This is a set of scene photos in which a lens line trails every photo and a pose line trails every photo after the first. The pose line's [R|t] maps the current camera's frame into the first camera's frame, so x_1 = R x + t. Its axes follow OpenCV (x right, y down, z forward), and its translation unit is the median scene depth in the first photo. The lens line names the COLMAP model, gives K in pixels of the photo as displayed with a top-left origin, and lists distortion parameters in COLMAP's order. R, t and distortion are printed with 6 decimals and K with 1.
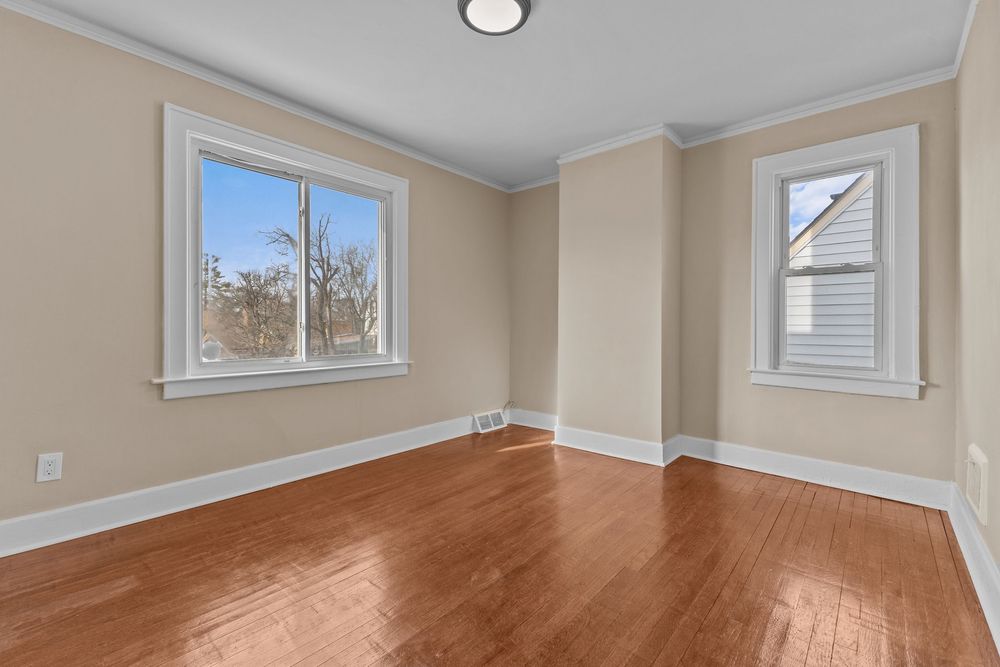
lens RADIAL K [[435.6, 0, 499.2], [0, 435.6, 330.9], [0, 0, 1]] dist [0.012571, 0.000262]
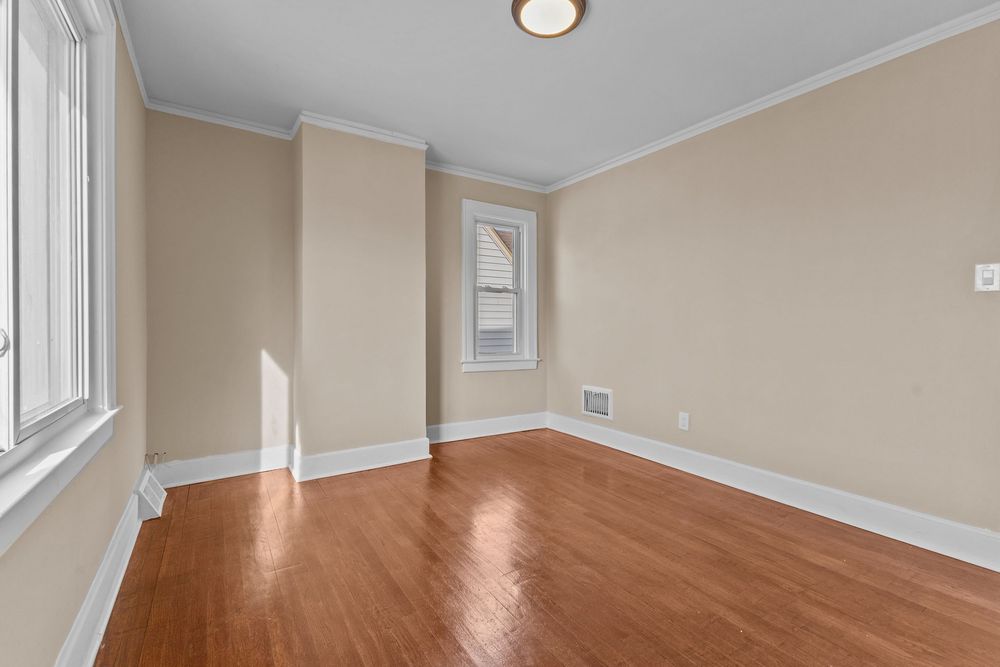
lens RADIAL K [[442.0, 0, 505.6], [0, 442.0, 326.9], [0, 0, 1]] dist [0.000540, 0.000093]
pose [[0.262464, -0.006226, 0.964922, -0.691296], [0.011016, 0.999933, 0.003456, -0.017067], [-0.964879, 0.009723, 0.262516, 0.577584]]
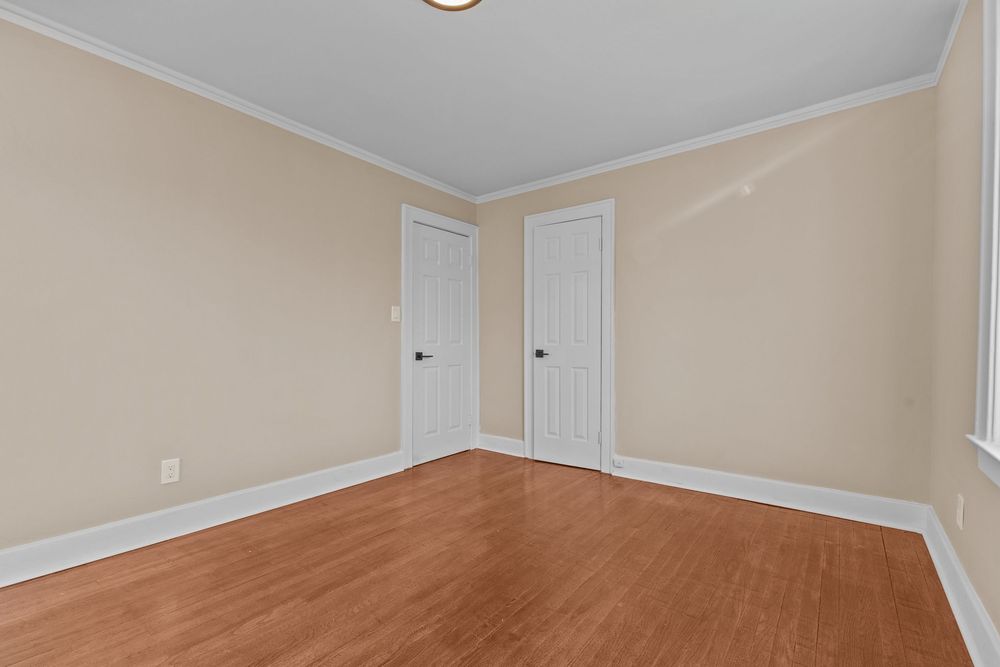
lens RADIAL K [[435.6, 0, 499.2], [0, 435.6, 330.9], [0, 0, 1]] dist [0.012571, 0.000262]
pose [[-0.998520, -0.002247, -0.054332, -0.045732], [-0.001958, 0.999984, -0.005360, -0.027182], [0.054343, -0.005246, -0.998509, 1.306832]]
